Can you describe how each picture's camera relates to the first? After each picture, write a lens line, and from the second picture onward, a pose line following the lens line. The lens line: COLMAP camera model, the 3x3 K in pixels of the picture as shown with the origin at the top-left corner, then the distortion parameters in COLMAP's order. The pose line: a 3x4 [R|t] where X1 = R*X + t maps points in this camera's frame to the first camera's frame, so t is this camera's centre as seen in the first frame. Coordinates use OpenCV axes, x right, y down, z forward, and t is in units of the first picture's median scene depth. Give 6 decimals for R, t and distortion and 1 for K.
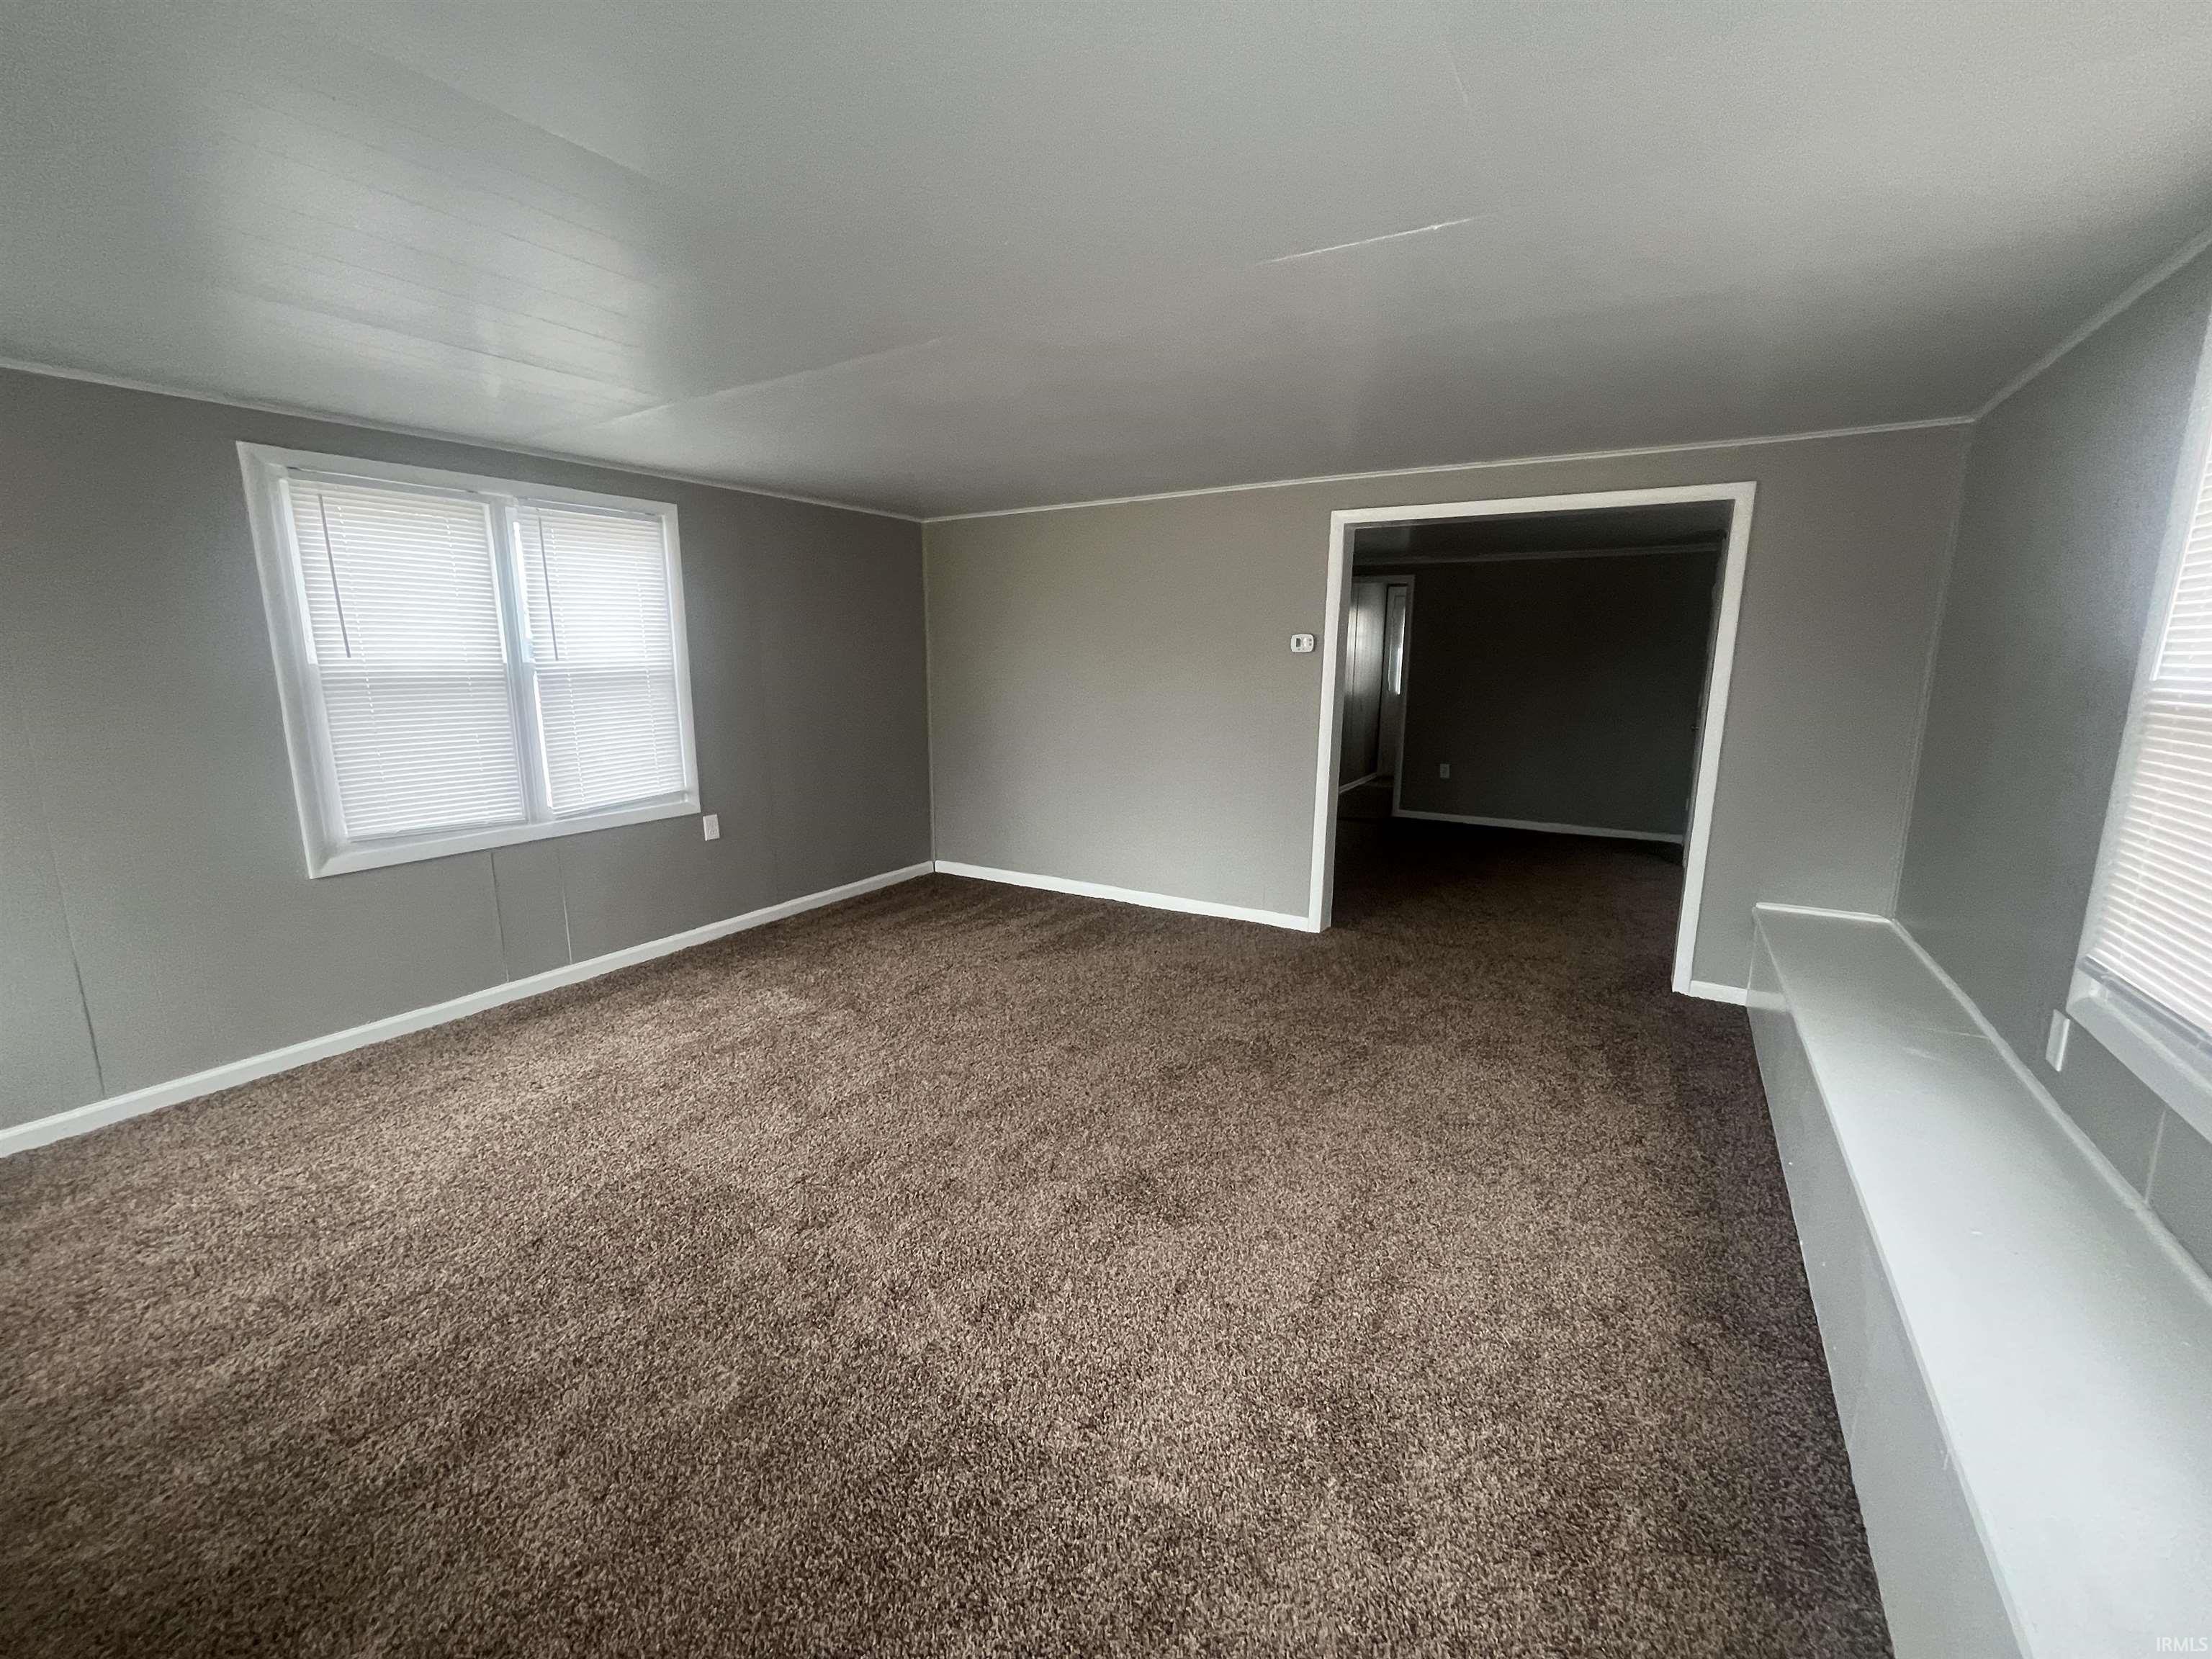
lens RADIAL K [[889.2, 0, 1114.2], [0, 889.2, 815.0], [0, 0, 1]] dist [-0.001680, -0.000021]
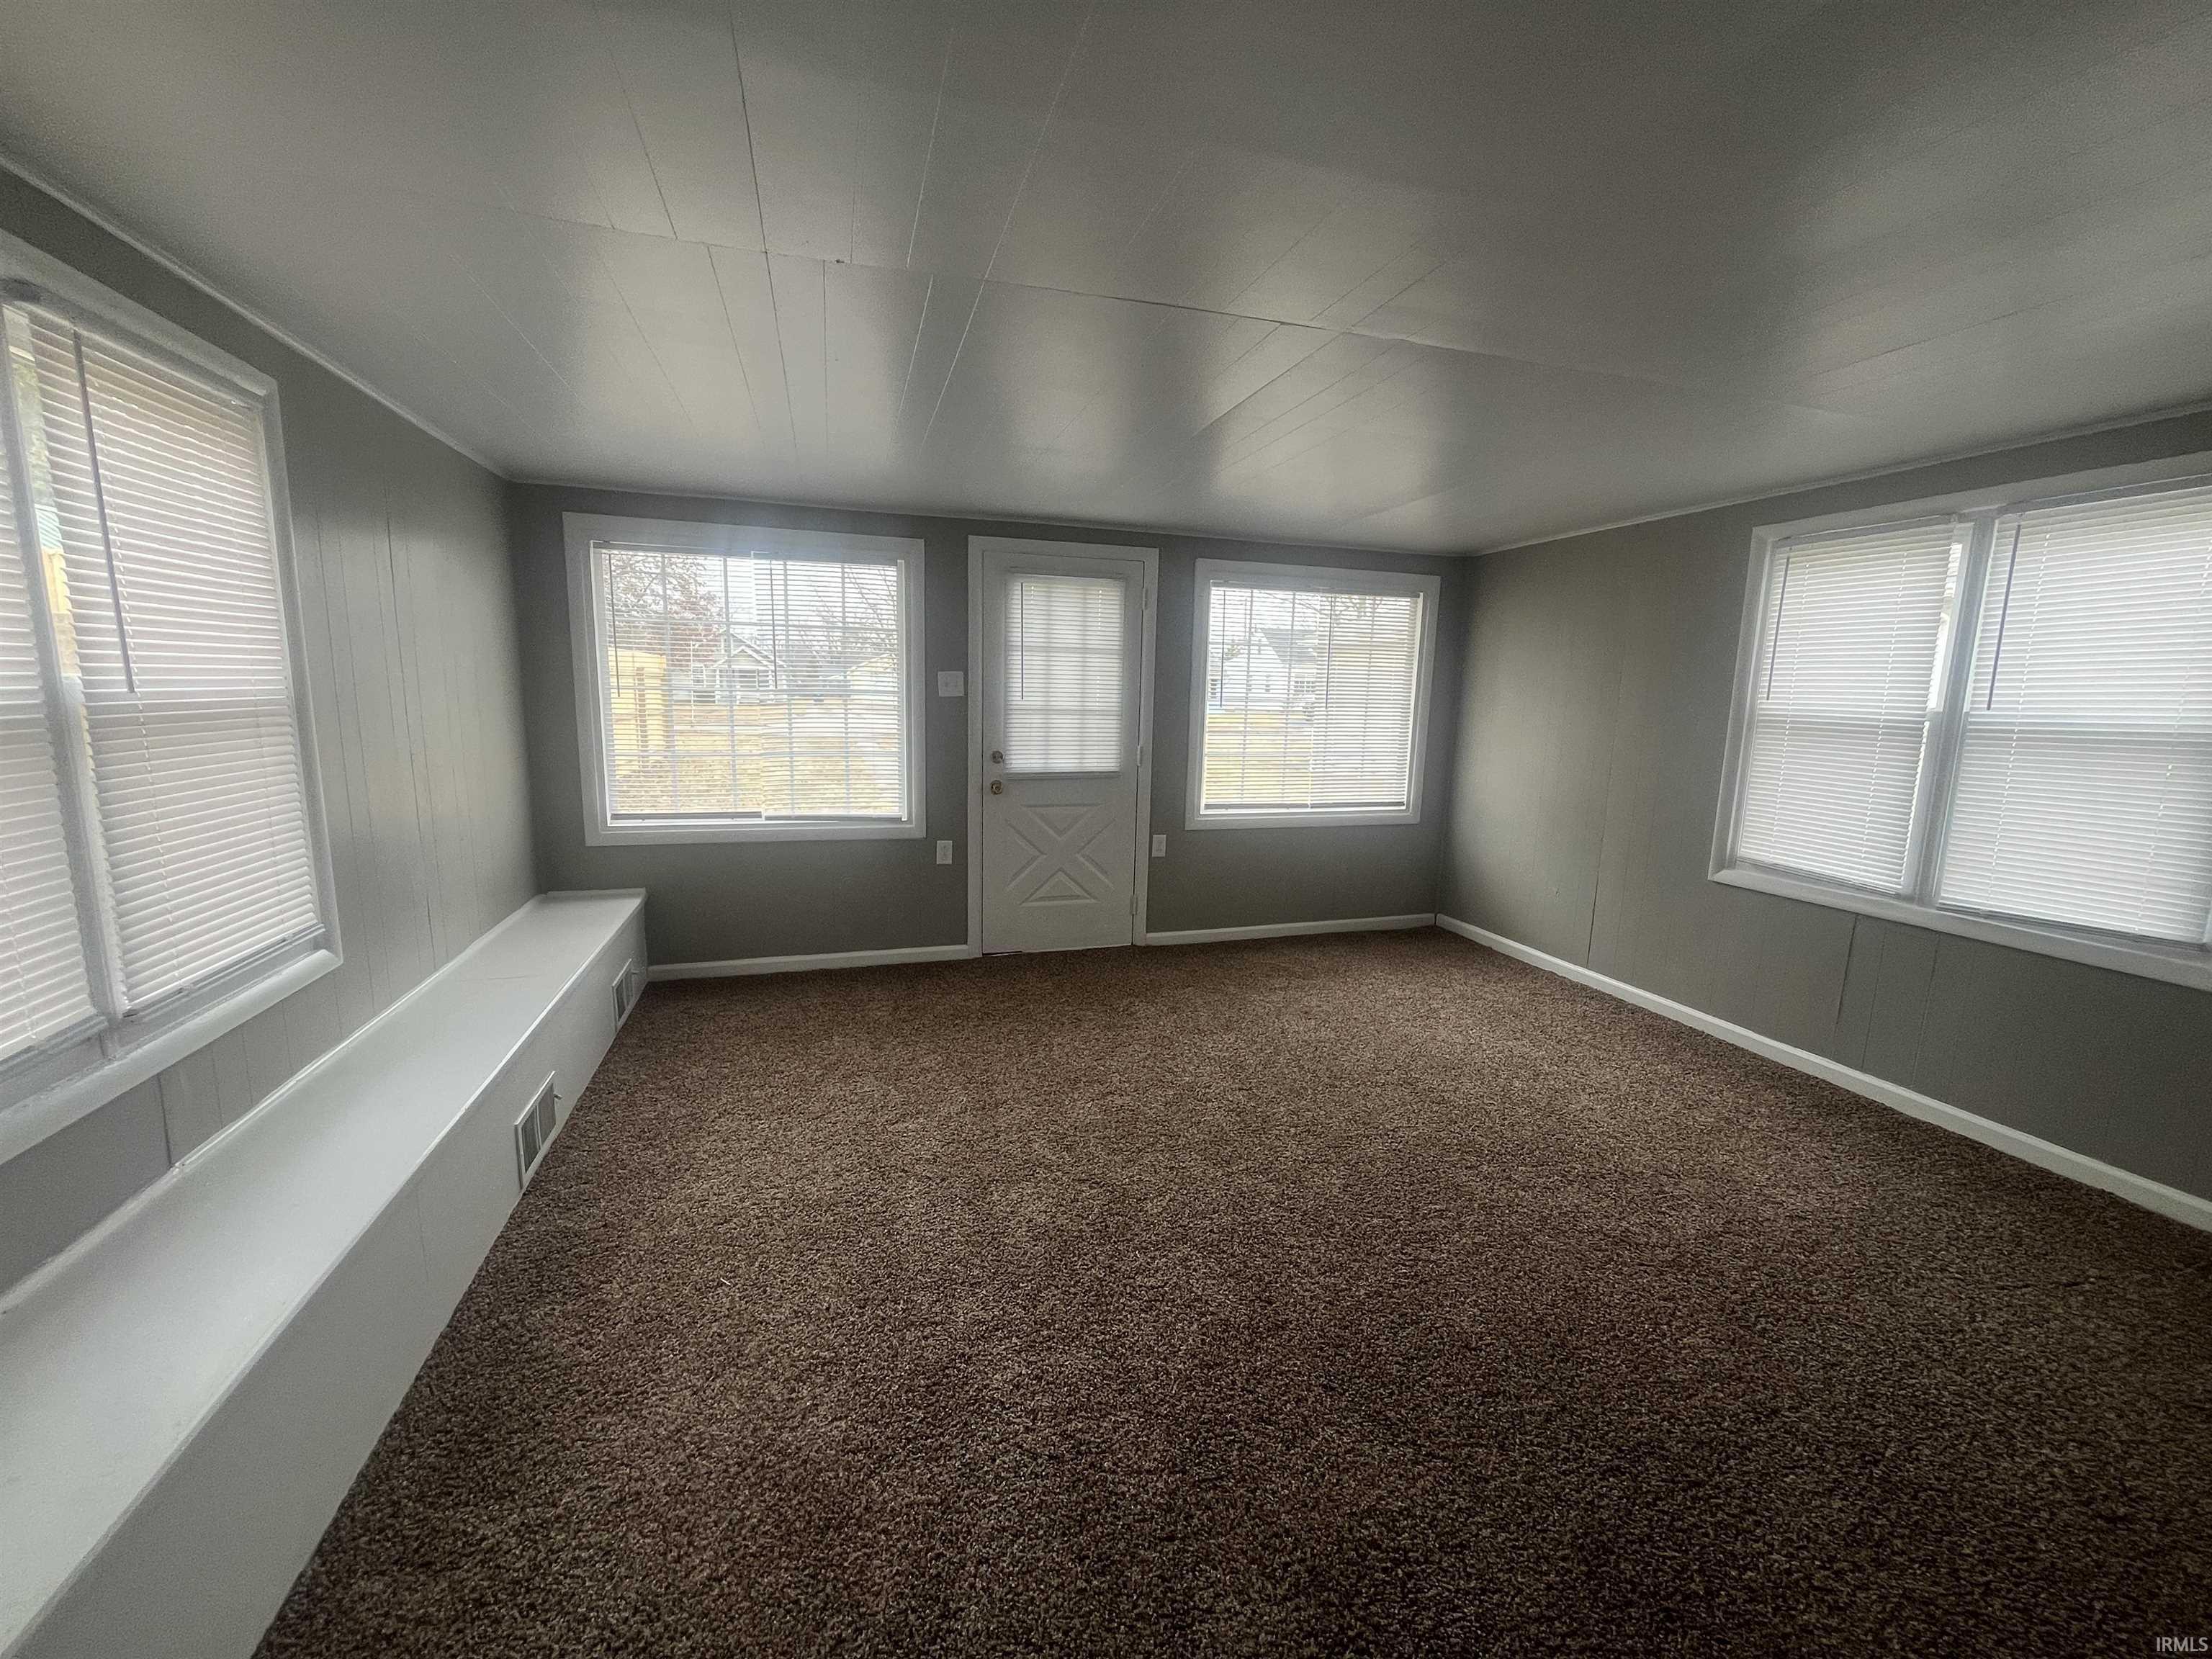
lens RADIAL K [[889.2, 0, 1112.9], [0, 889.2, 834.9], [0, 0, 1]] dist [-0.001680, -0.000021]
pose [[-0.649991, 0.090993, -0.754475, 0.482523], [-0.180616, 0.945860, 0.269678, -0.149054], [0.738167, 0.311558, -0.598365, 0.989626]]
